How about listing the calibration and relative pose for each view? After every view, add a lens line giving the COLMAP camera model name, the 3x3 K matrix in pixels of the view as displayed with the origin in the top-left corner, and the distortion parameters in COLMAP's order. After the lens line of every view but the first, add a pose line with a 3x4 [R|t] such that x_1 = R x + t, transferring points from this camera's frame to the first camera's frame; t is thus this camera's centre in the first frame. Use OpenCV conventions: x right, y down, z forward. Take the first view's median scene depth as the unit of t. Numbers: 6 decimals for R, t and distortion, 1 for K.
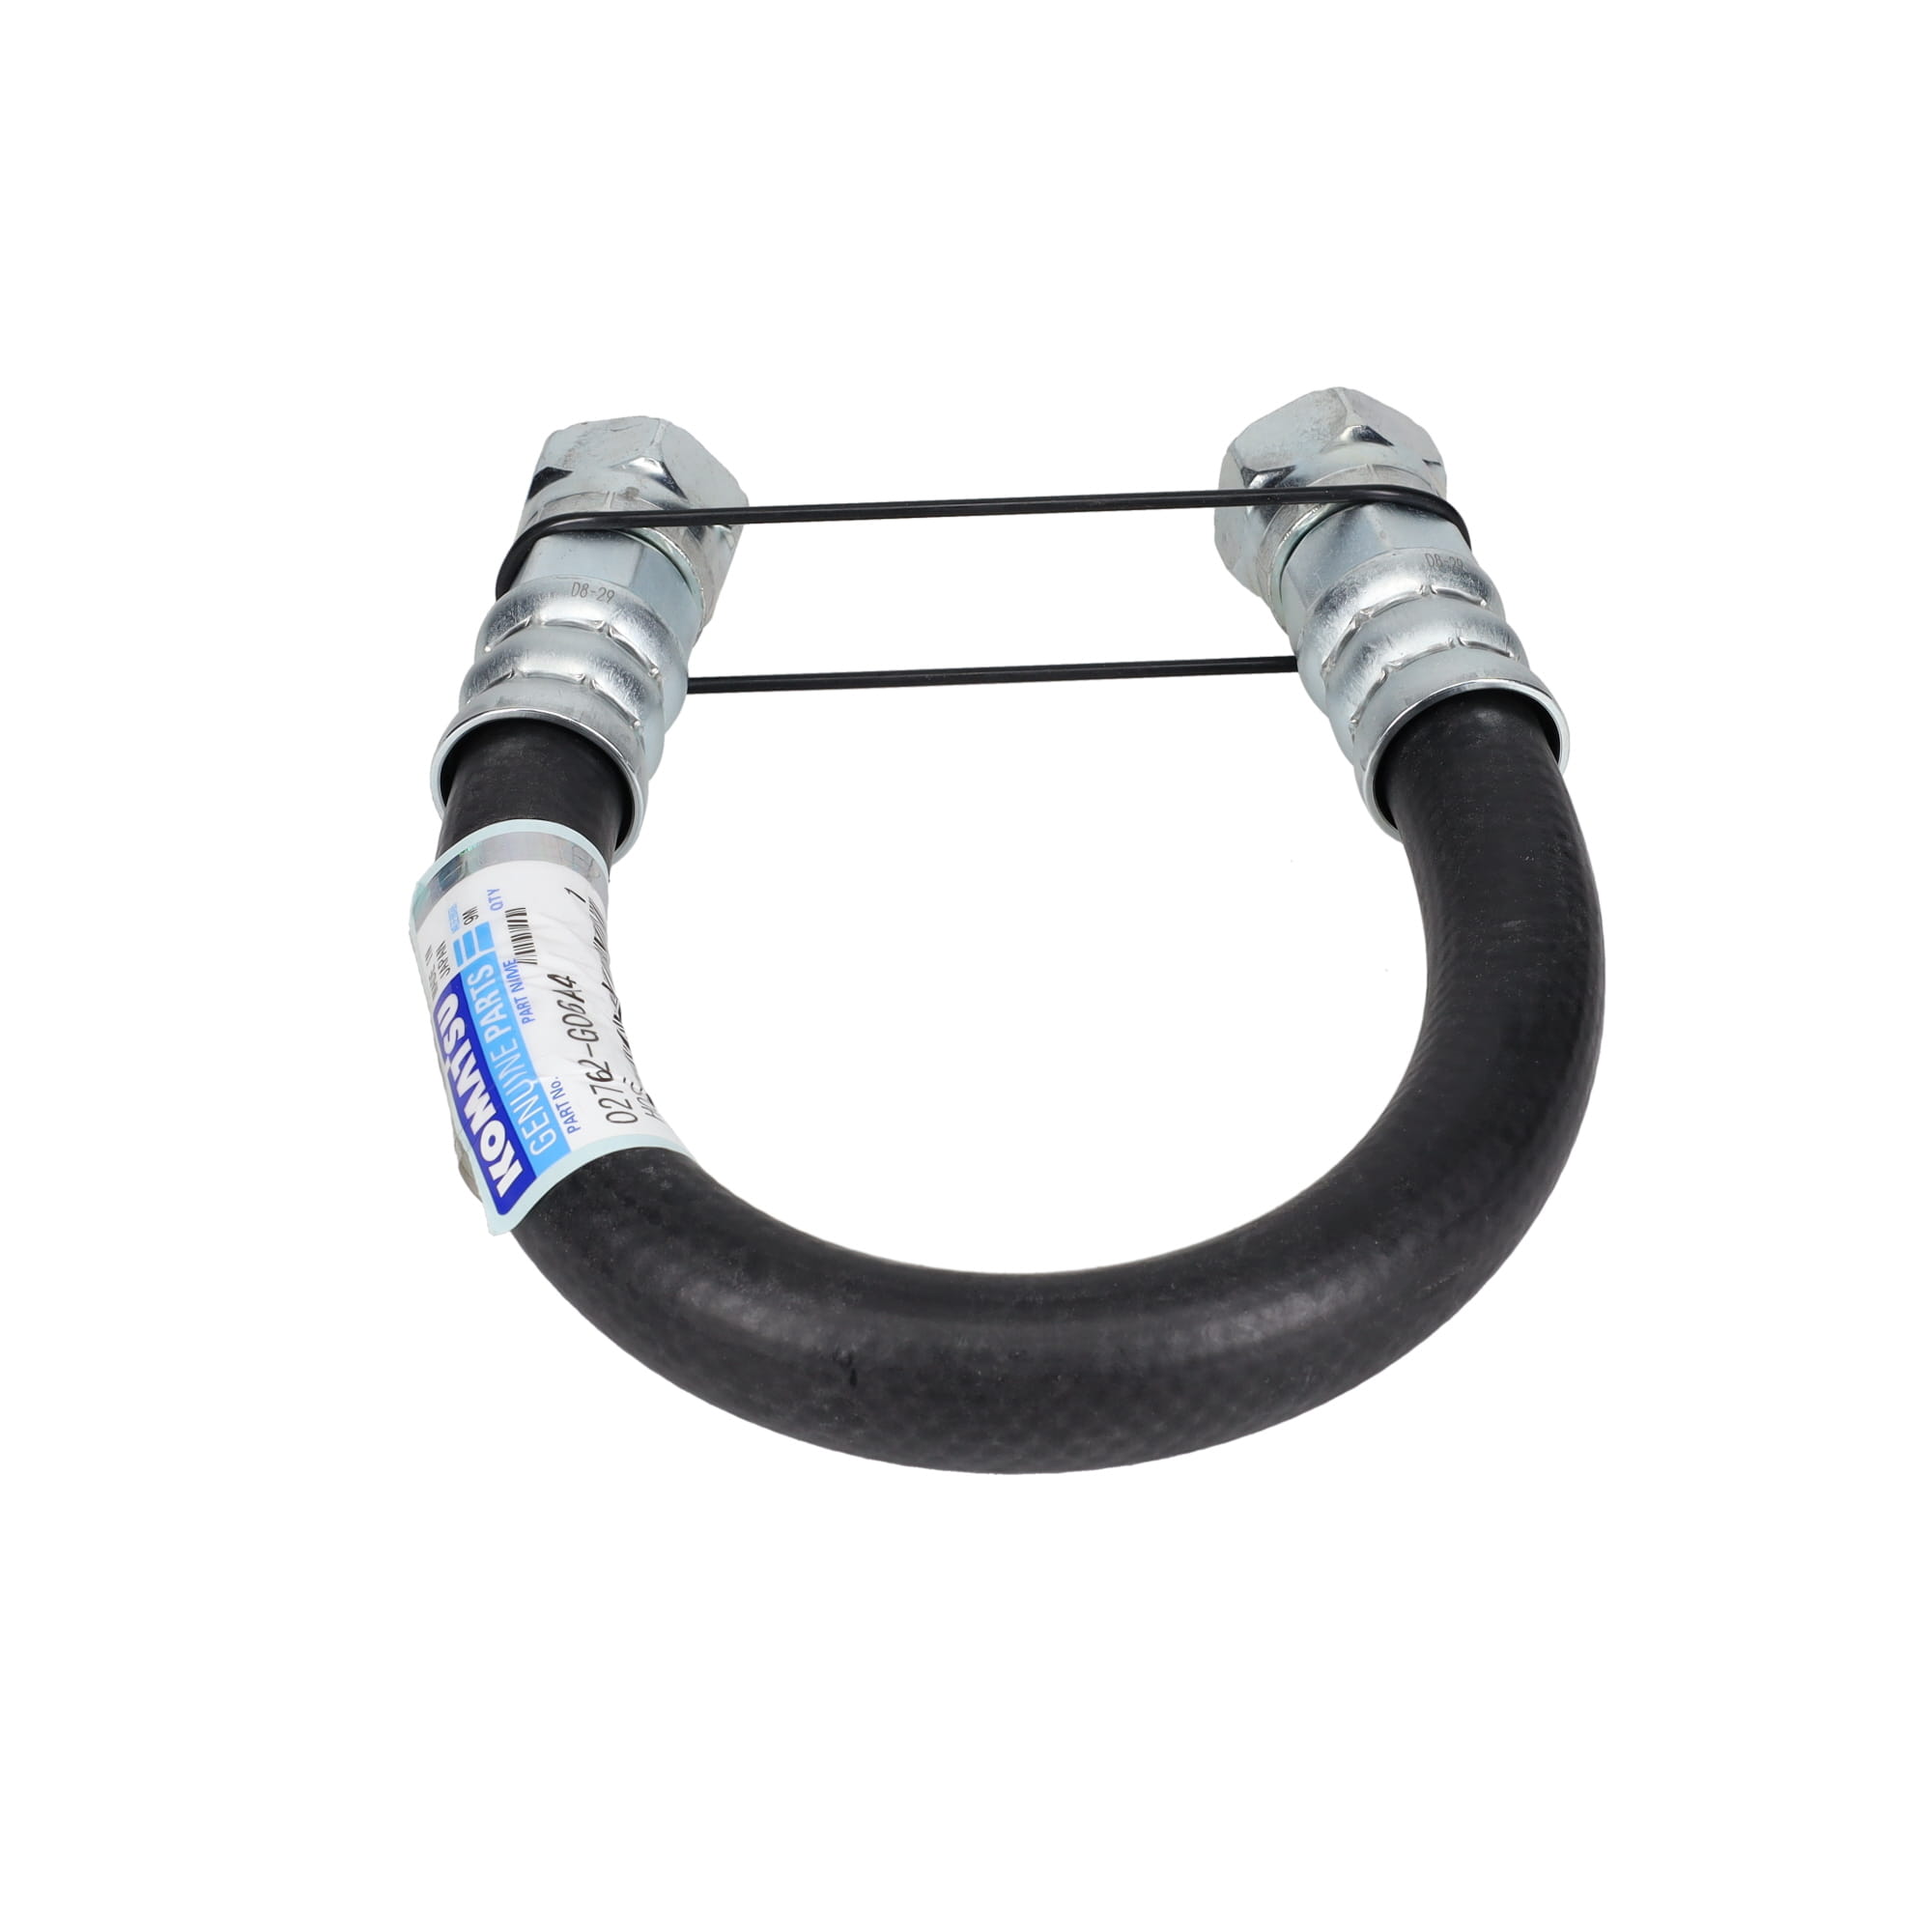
lens RADIAL K [[3805.1, 0, 974.6], [0, 3805.1, 967.4], [0, 0, 1]] dist [-0.015312, 0.000000]
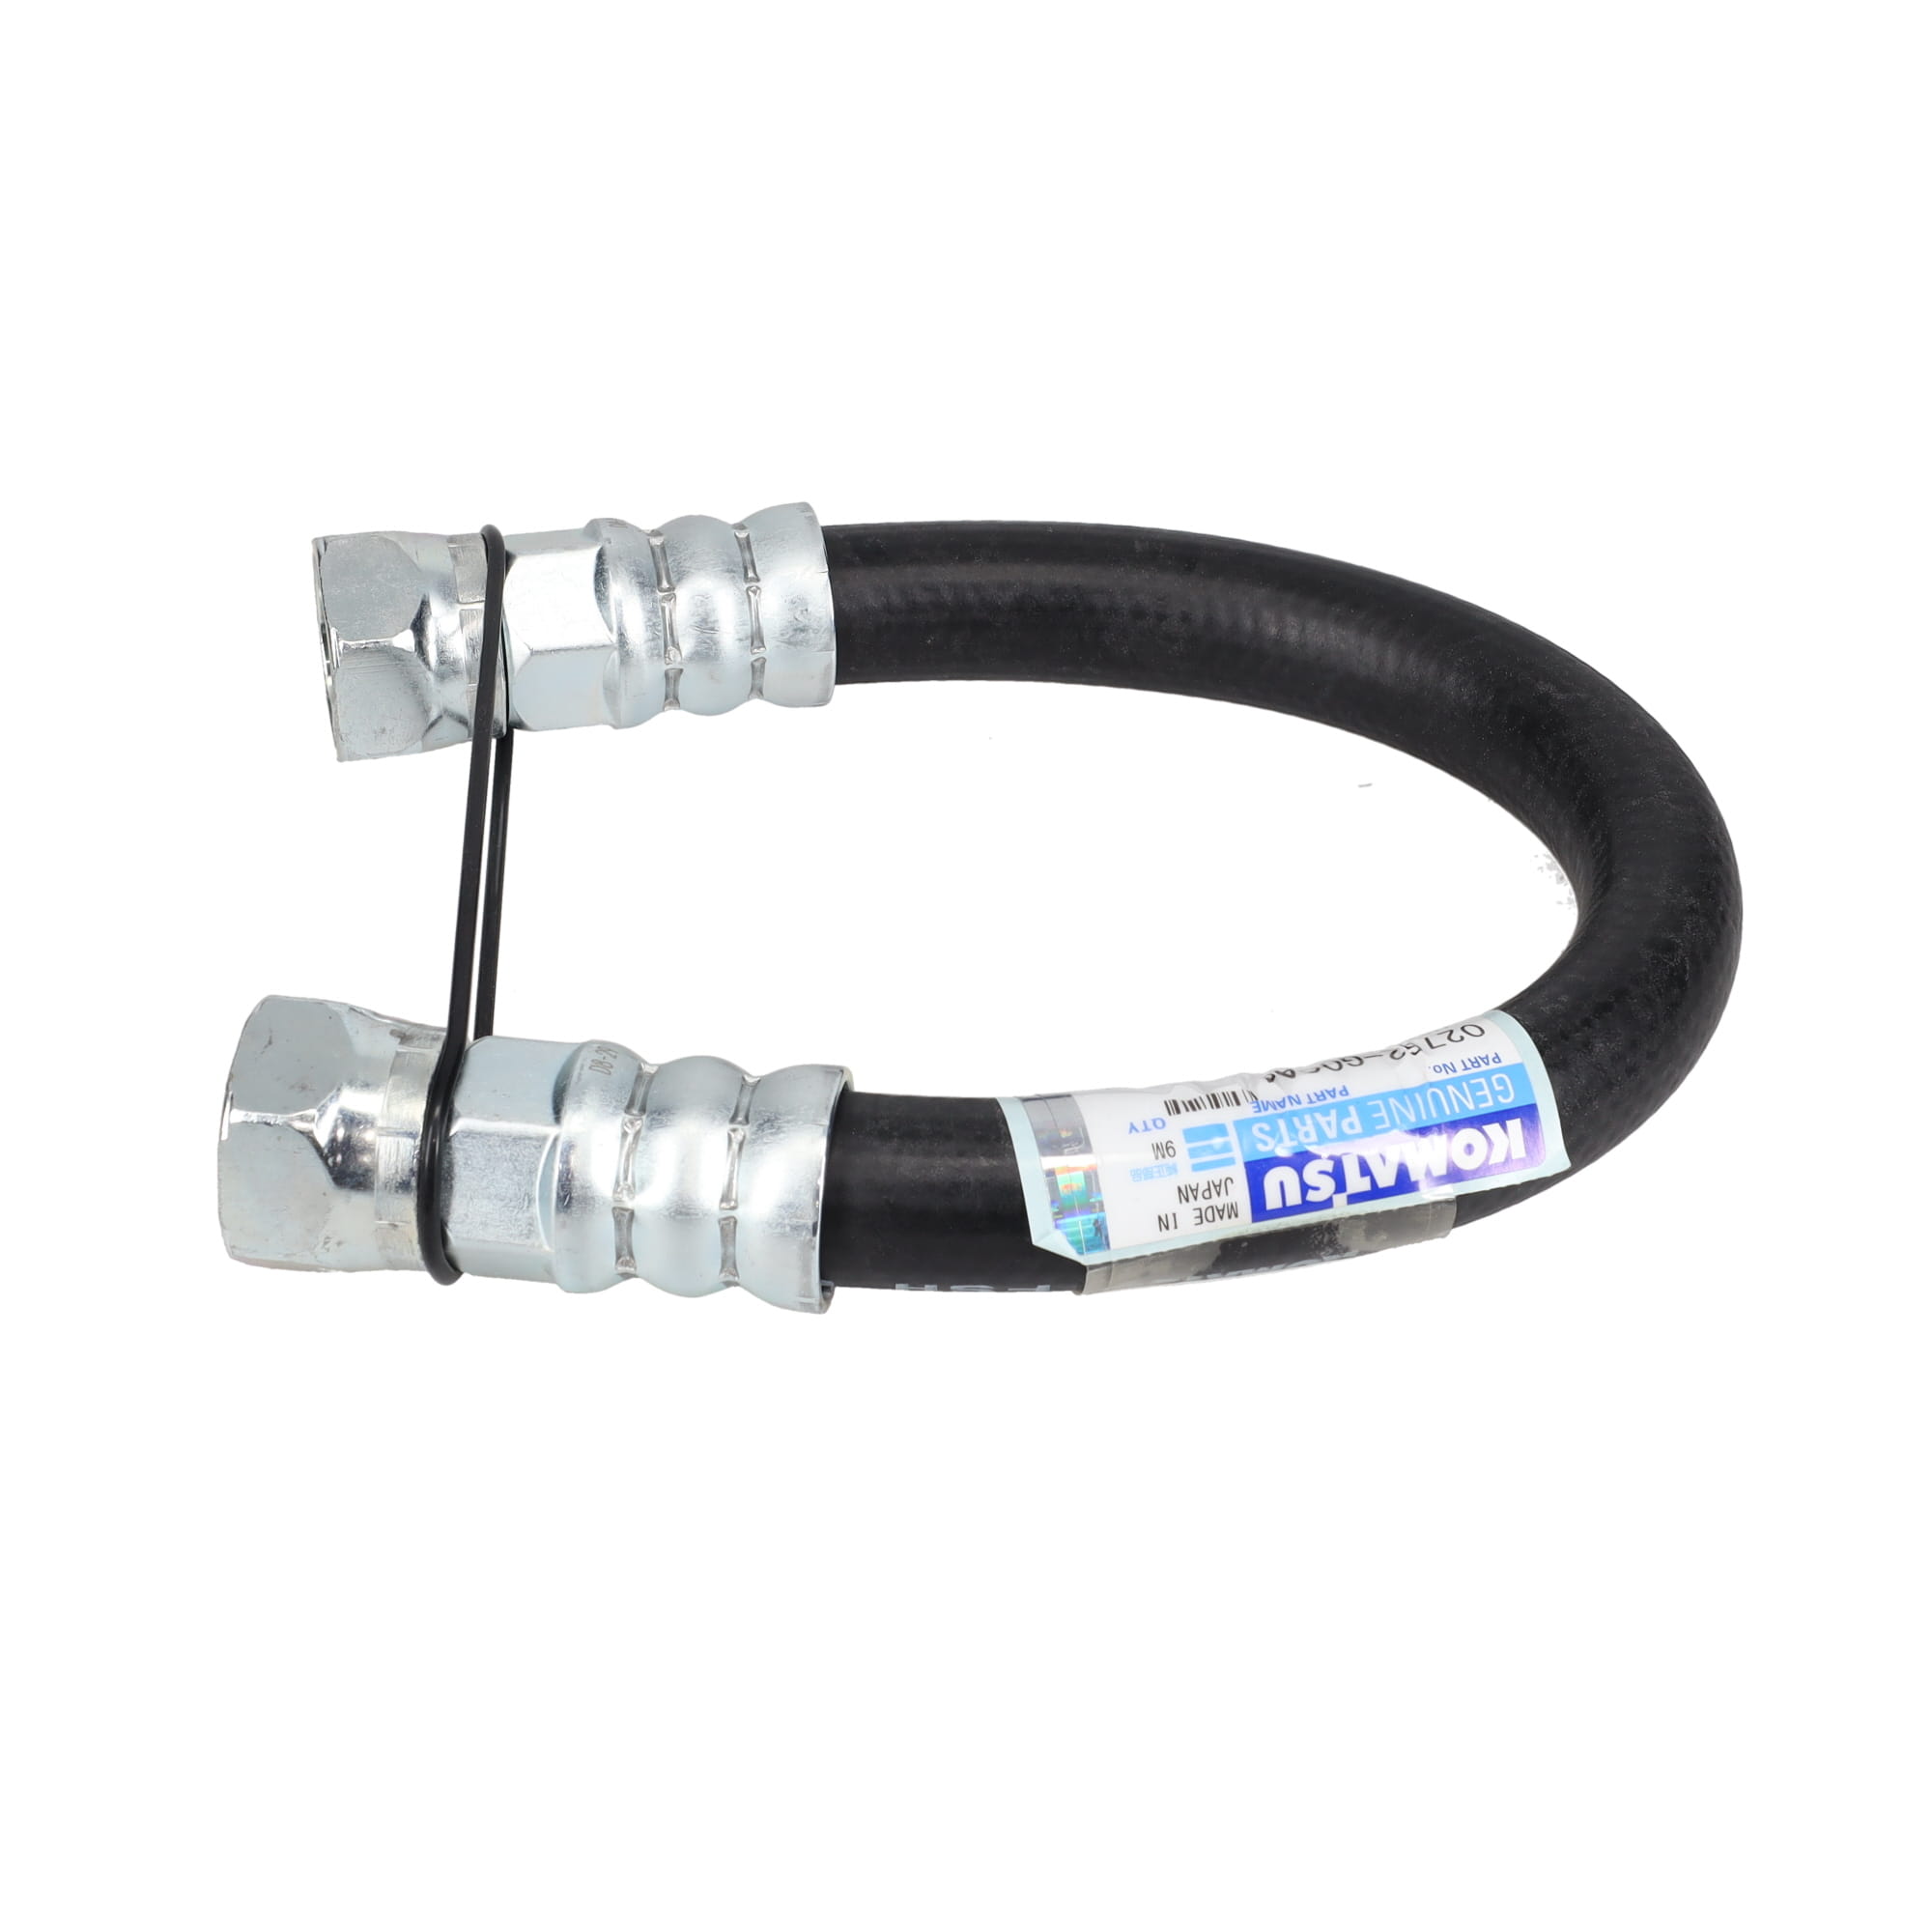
lens RADIAL K [[3805.1, 0, 961.4], [0, 3805.1, 961.5], [0, 0, 1]] dist [-0.015312, 0.000000]
pose [[-0.000177, -0.627078, 0.778956, -0.862939], [0.633191, 0.602838, 0.485443, -0.545866], [-0.773995, 0.493314, 0.396954, 0.678097]]
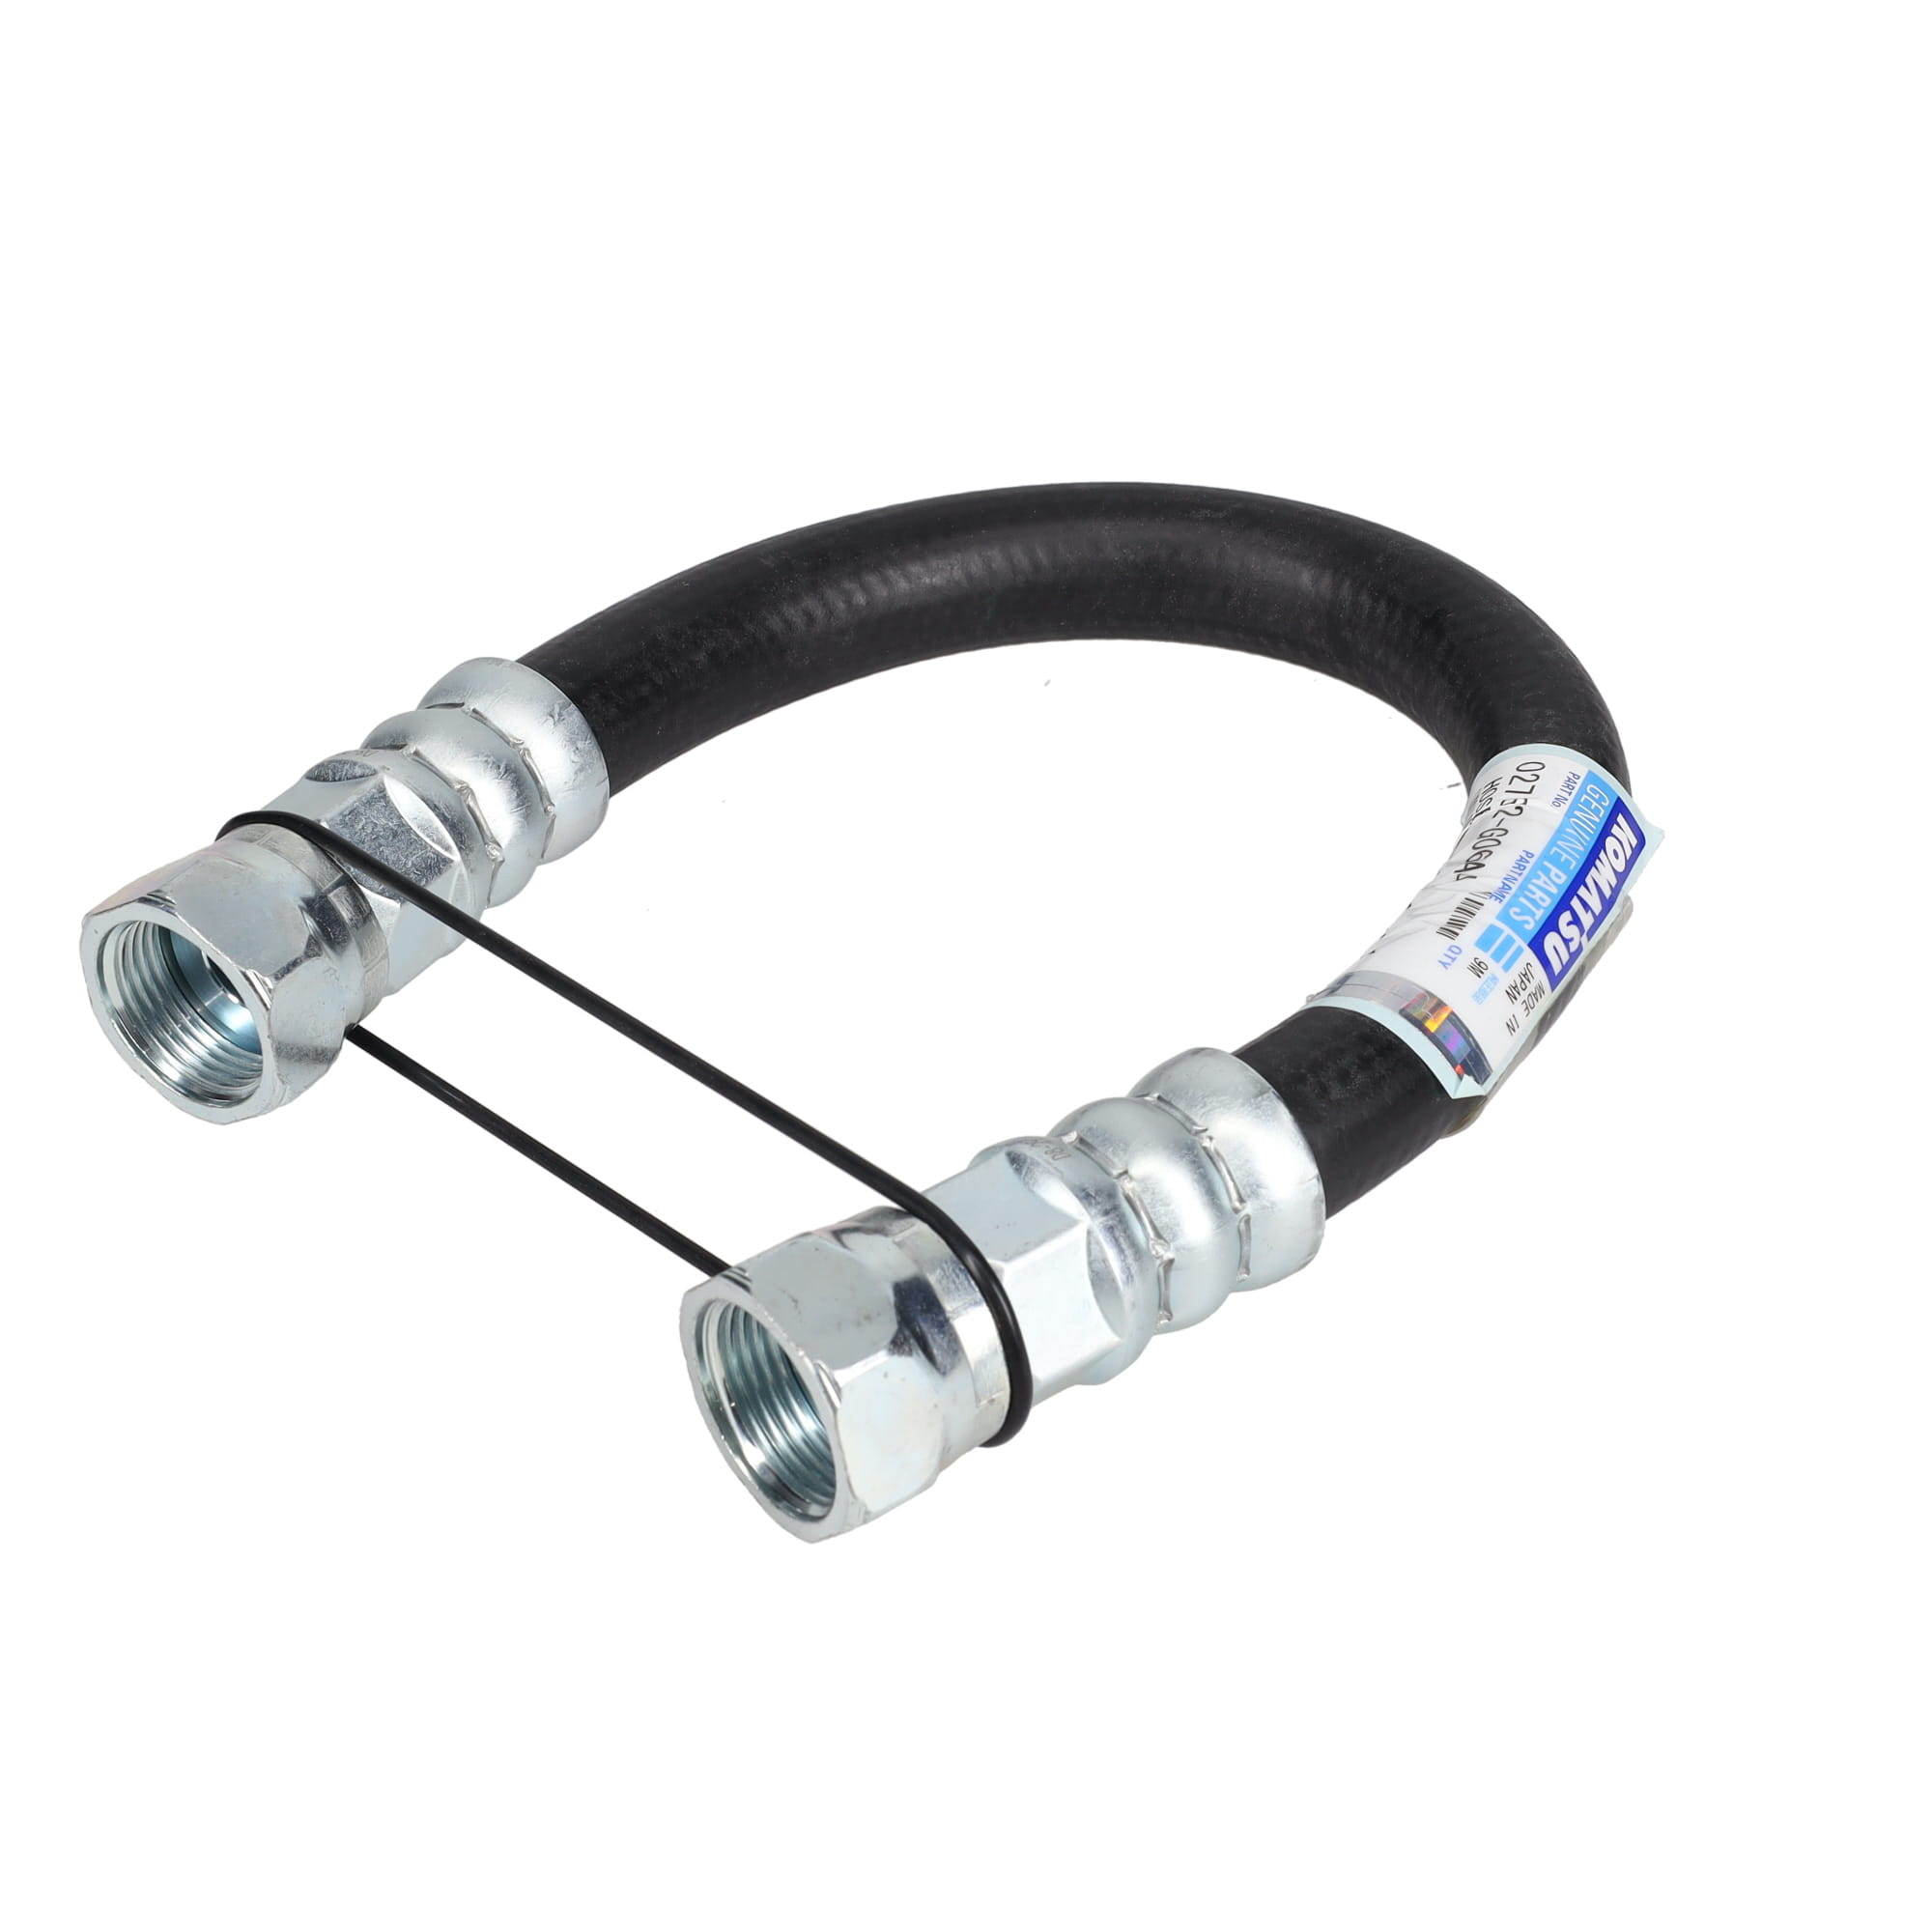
lens RADIAL K [[3805.1, 0, 970.5], [0, 3805.1, 963.6], [0, 0, 1]] dist [-0.015312, 0.000000]
pose [[-0.711232, -0.437206, 0.550454, -0.604292], [0.444566, 0.326818, 0.833997, -0.928405], [-0.544527, 0.837879, -0.038076, 1.158754]]
